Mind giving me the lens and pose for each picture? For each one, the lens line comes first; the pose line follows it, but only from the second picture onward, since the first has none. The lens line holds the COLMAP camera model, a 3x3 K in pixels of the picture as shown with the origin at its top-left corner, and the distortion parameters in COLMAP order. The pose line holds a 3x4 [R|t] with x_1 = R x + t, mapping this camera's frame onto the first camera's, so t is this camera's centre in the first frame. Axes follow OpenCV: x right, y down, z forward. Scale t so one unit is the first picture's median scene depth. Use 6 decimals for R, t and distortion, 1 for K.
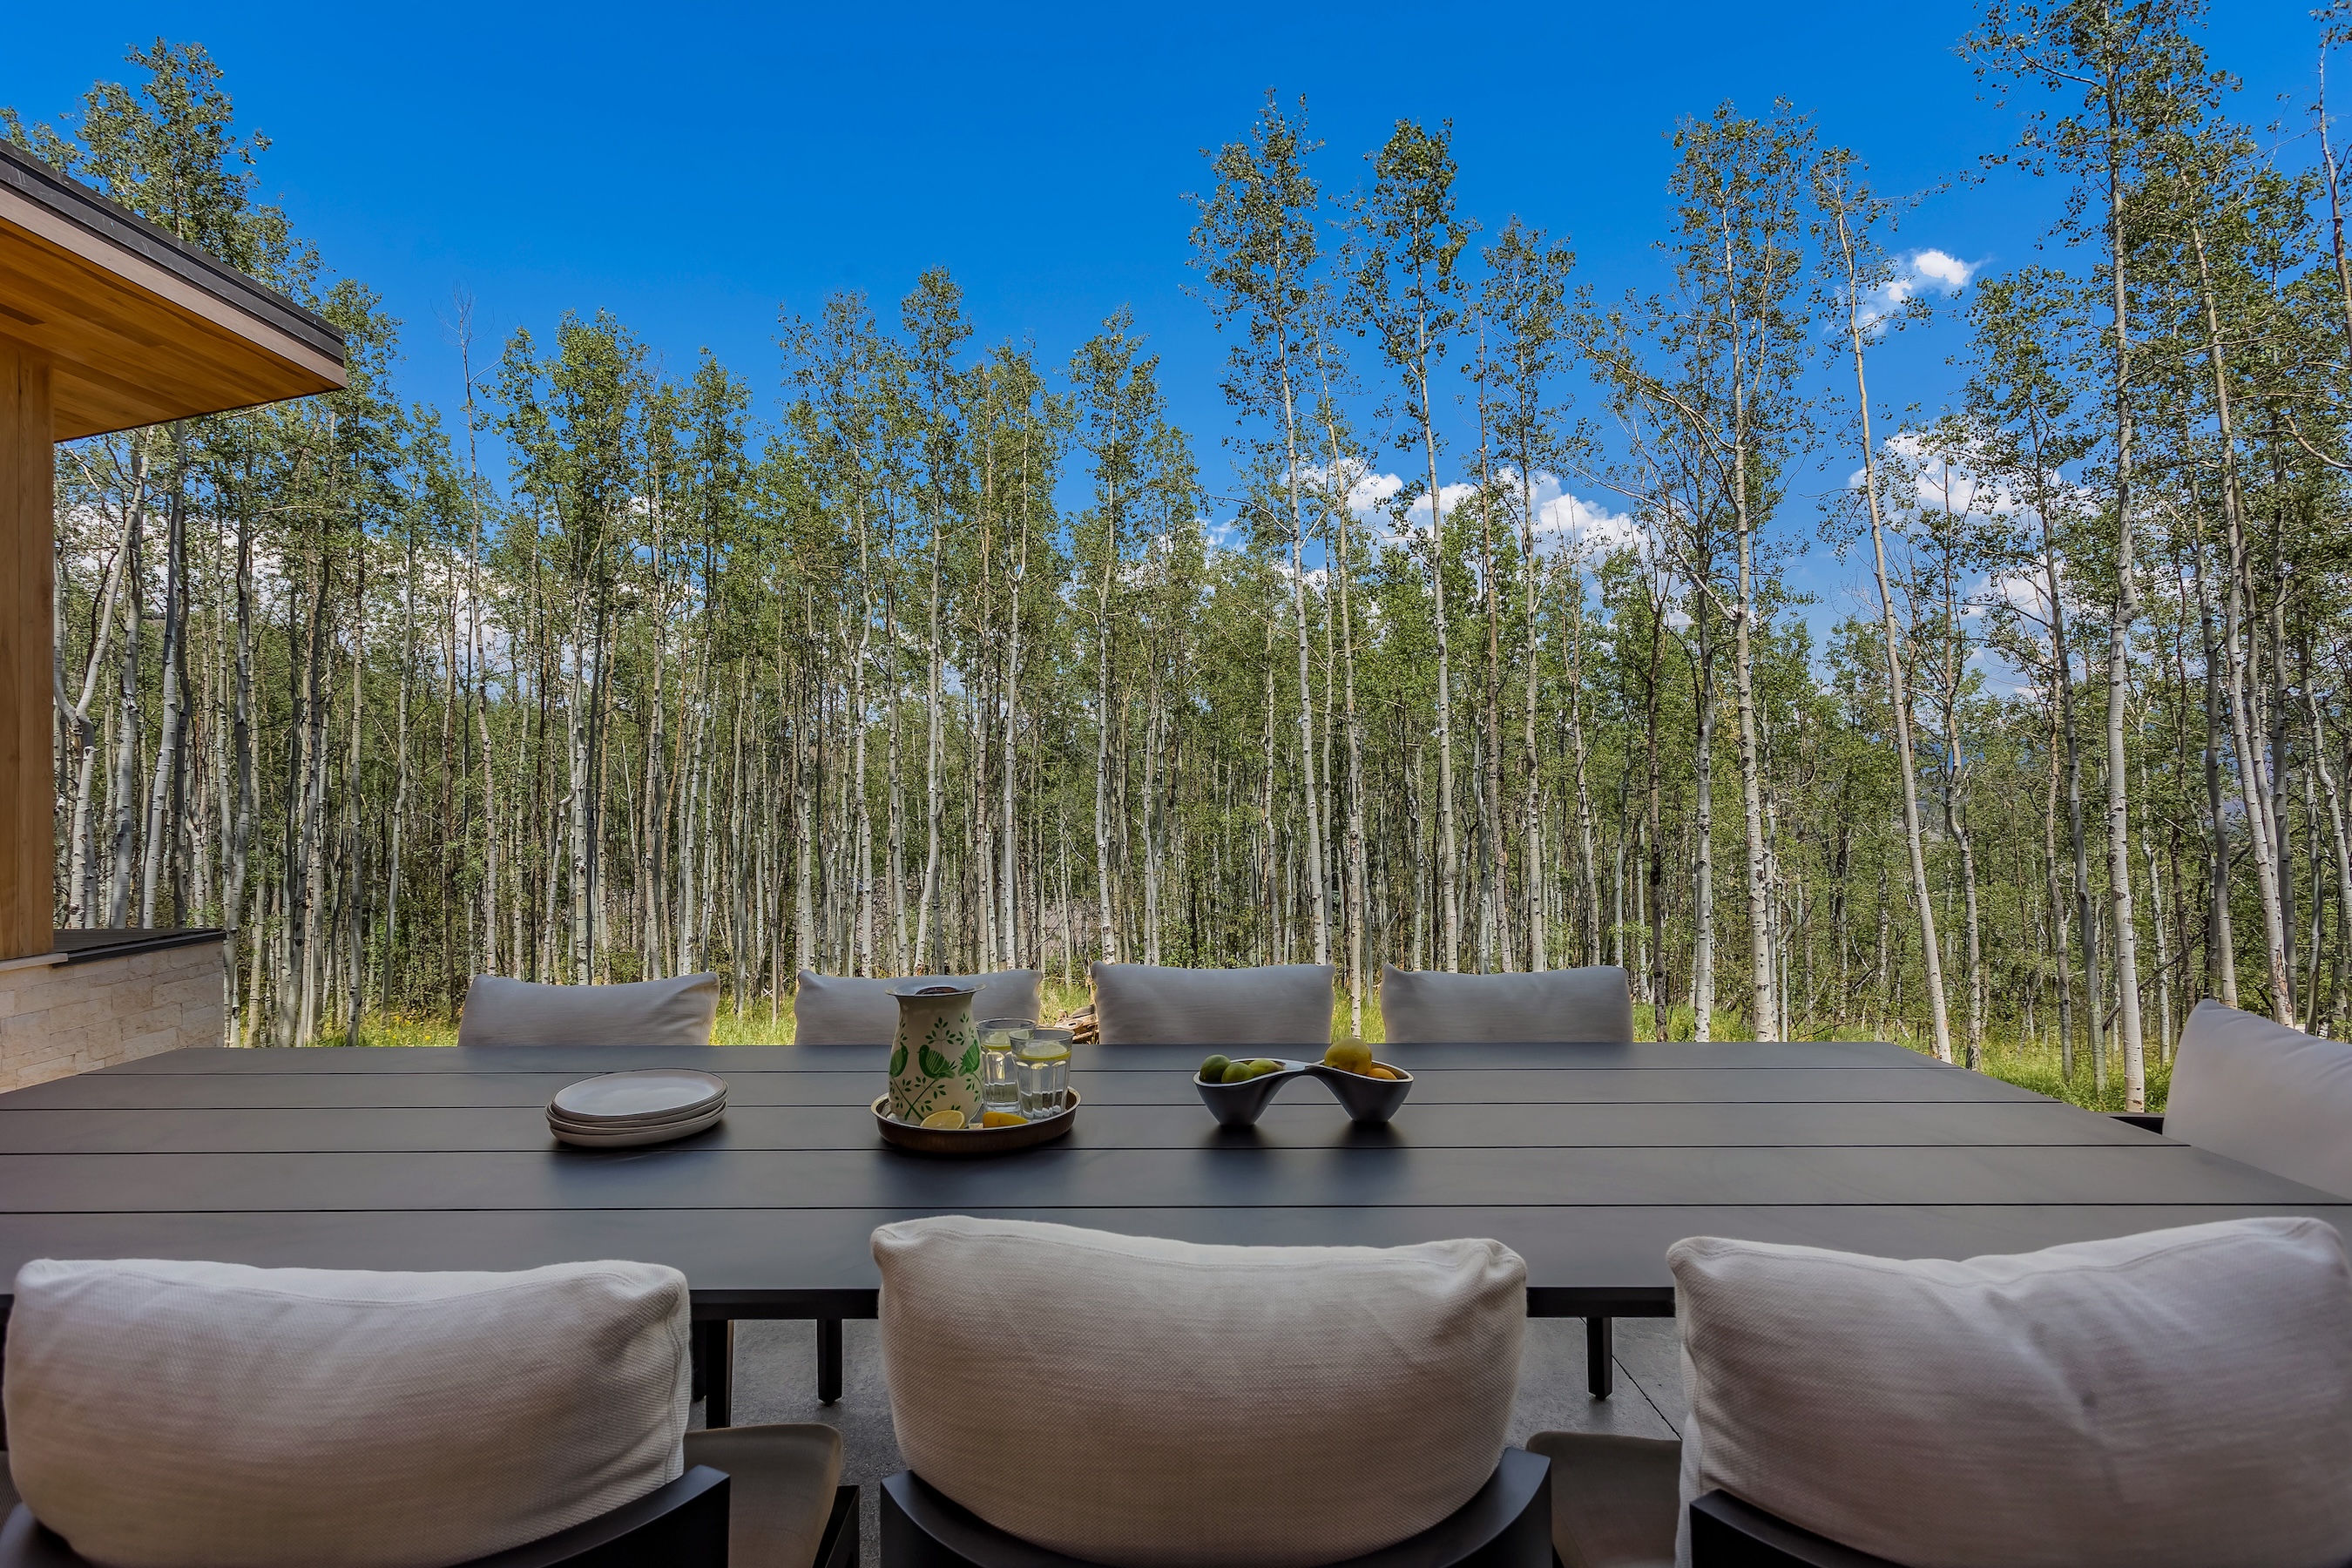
lens RADIAL K [[1142.2, 0, 1168.8], [0, 1142.2, 773.7], [0, 0, 1]] dist [0.002731, 0.001581]
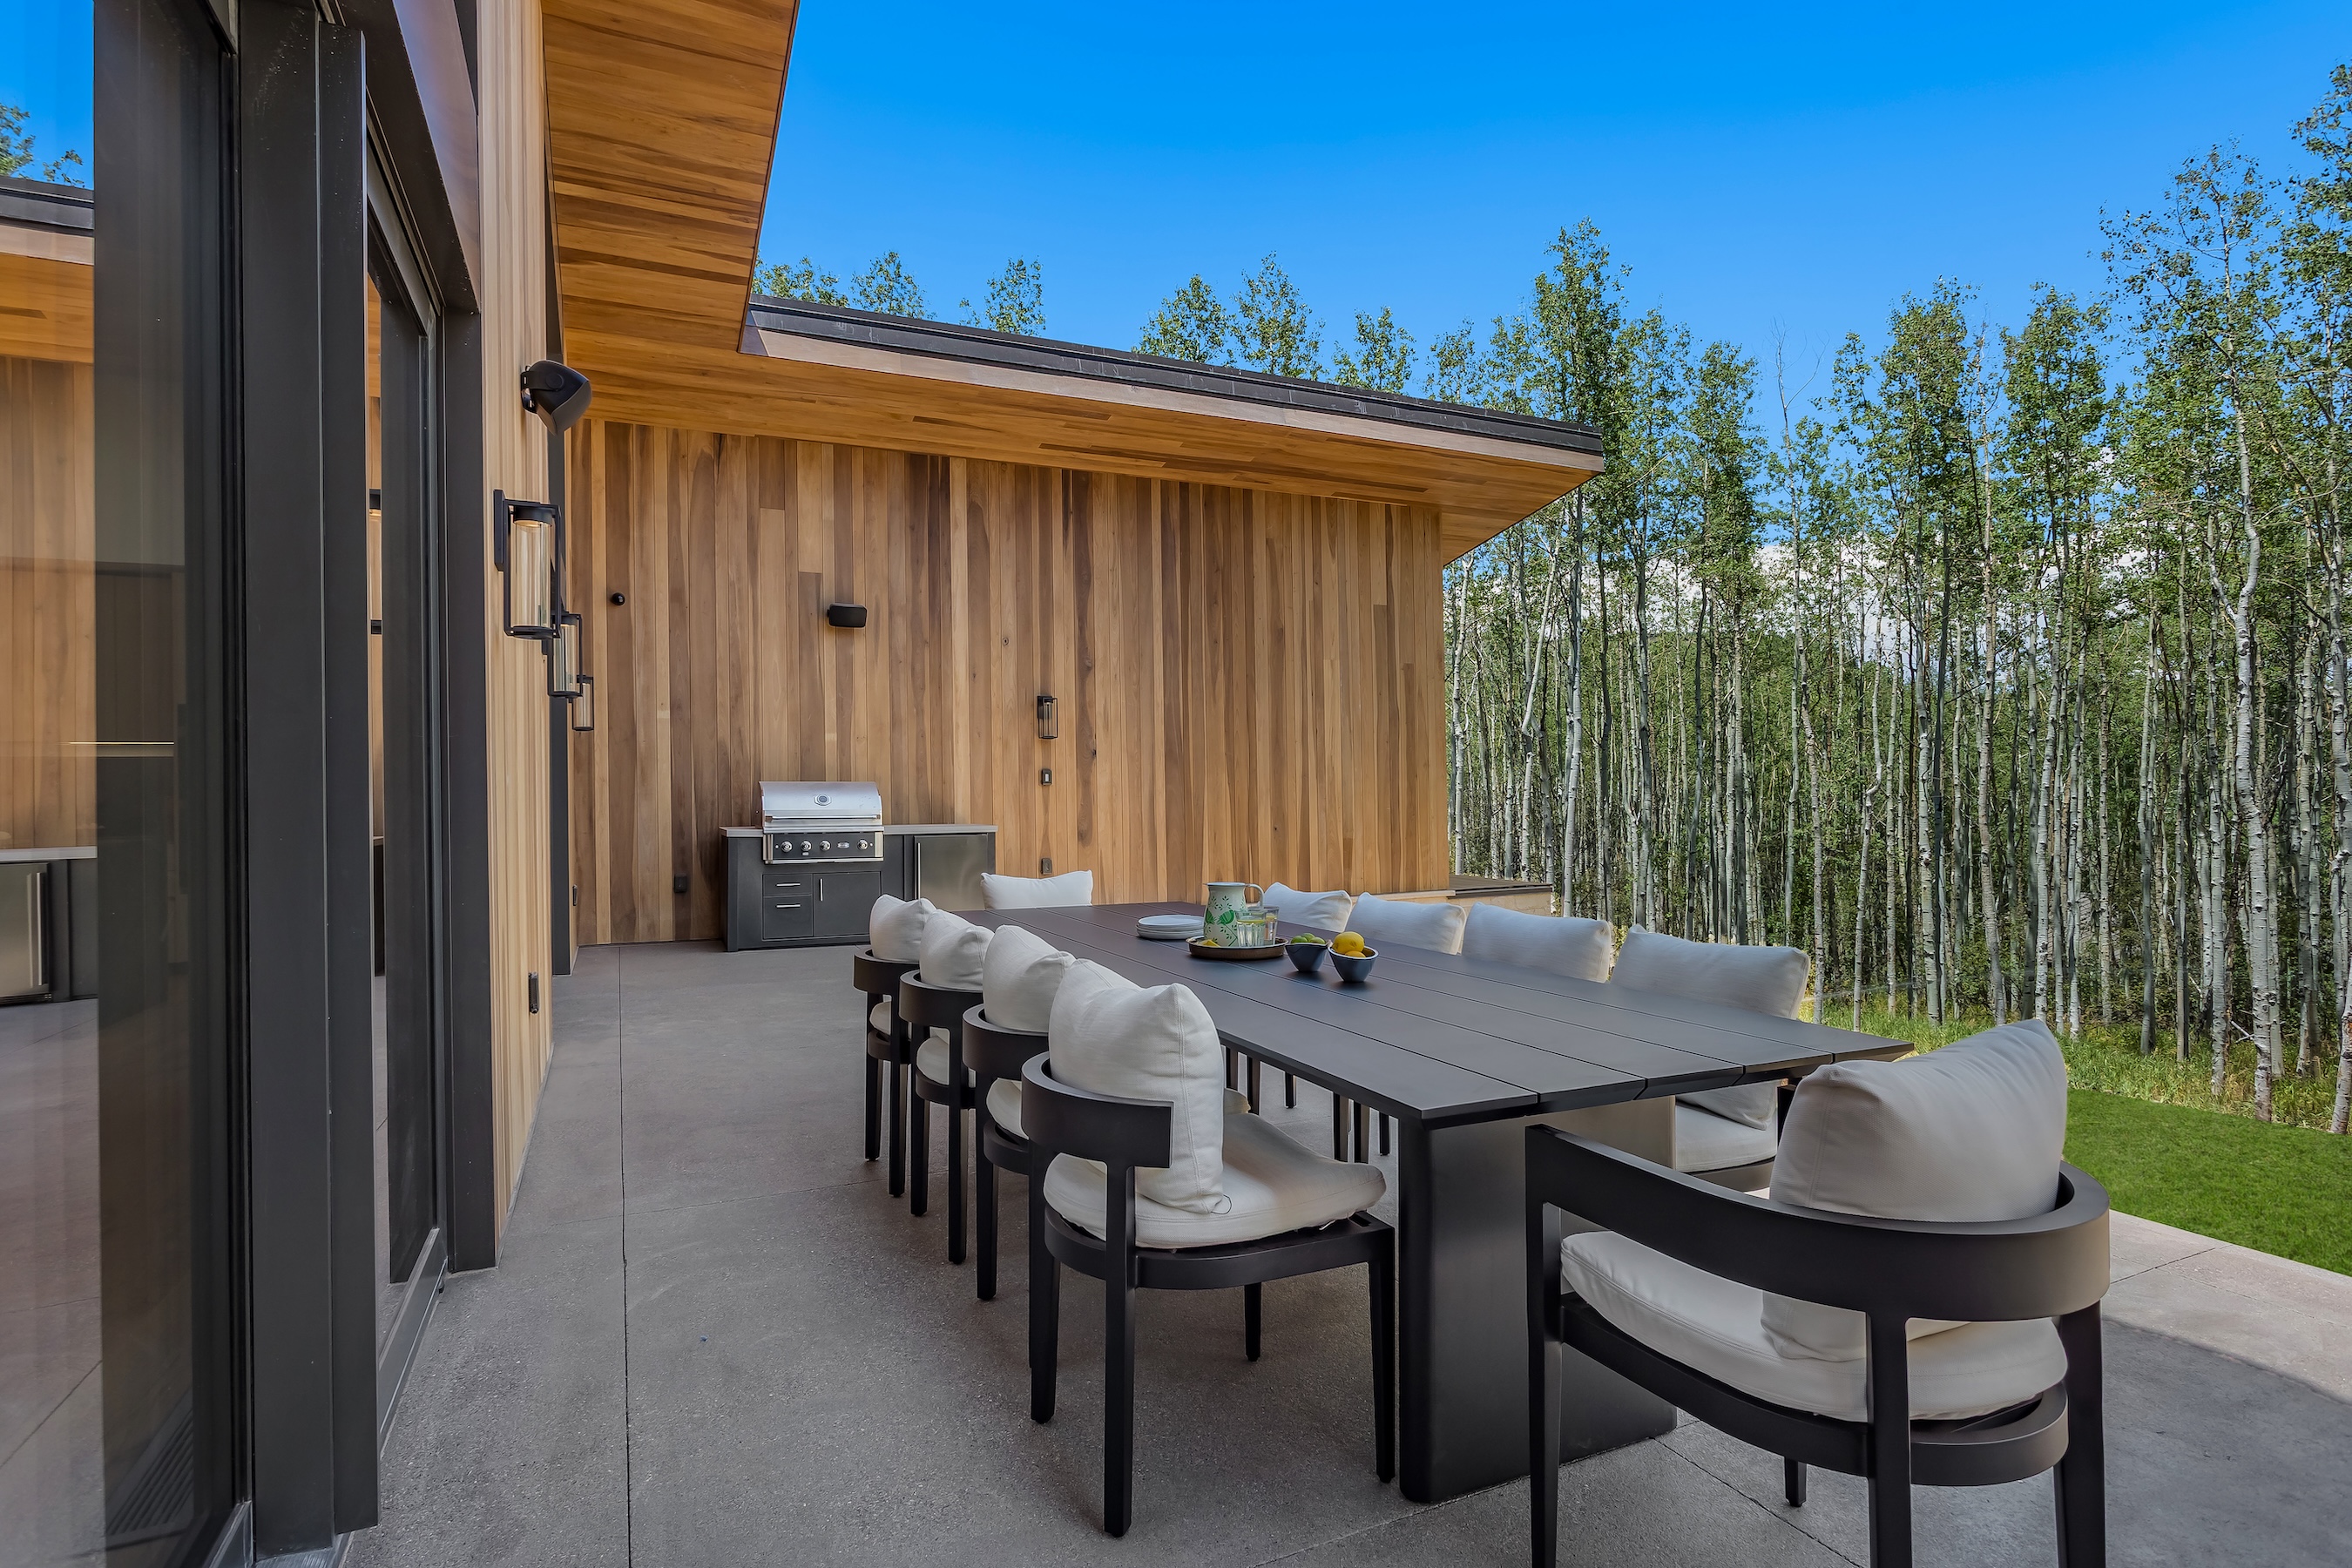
lens RADIAL K [[1179.9, 0, 1164.6], [0, 1179.9, 776.9], [0, 0, 1]] dist [-0.005557, 0.000675]
pose [[0.404397, -0.008324, -0.914546, 0.322790], [0.019365, 0.999812, -0.000538, -0.002224], [0.914379, -0.017493, 0.404482, 0.005562]]
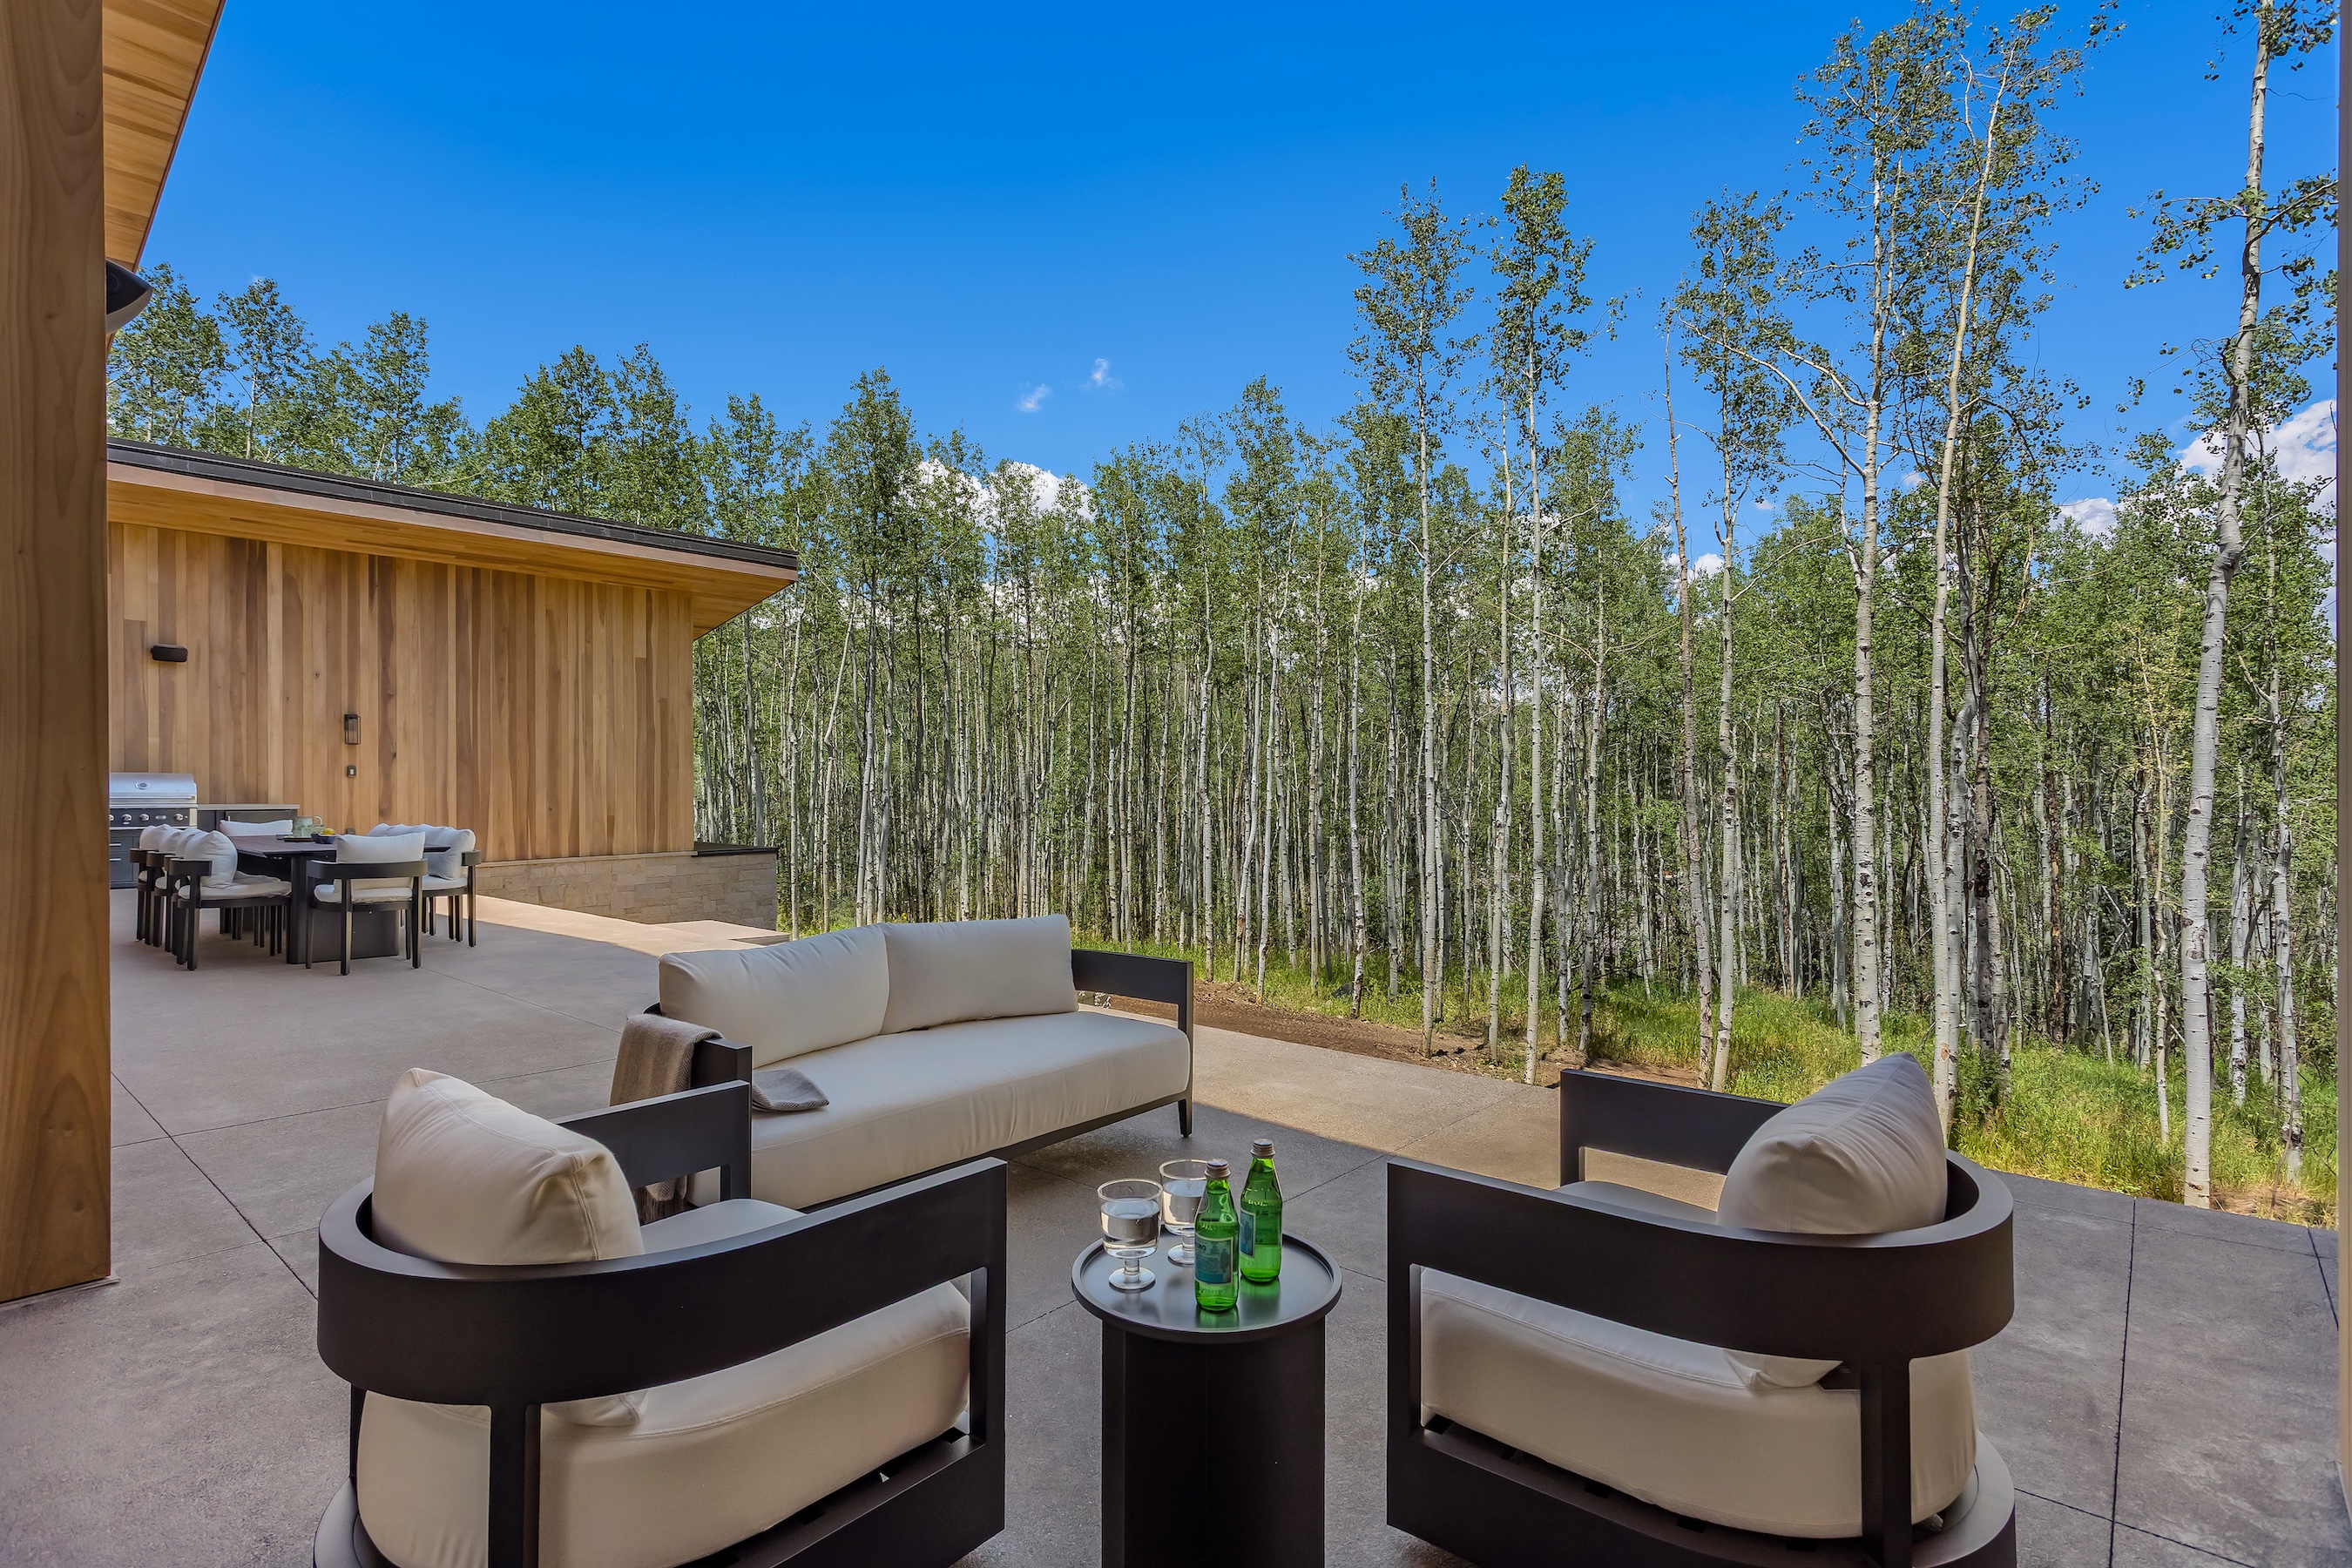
lens RADIAL K [[1142.2, 0, 1180.8], [0, 1142.2, 780.2], [0, 0, 1]] dist [0.002731, 0.001581]
pose [[0.747887, 0.007440, -0.663784, 1.245354], [0.001346, 0.999918, 0.012724, -0.012872], [0.663824, -0.010410, 0.747816, -0.066099]]
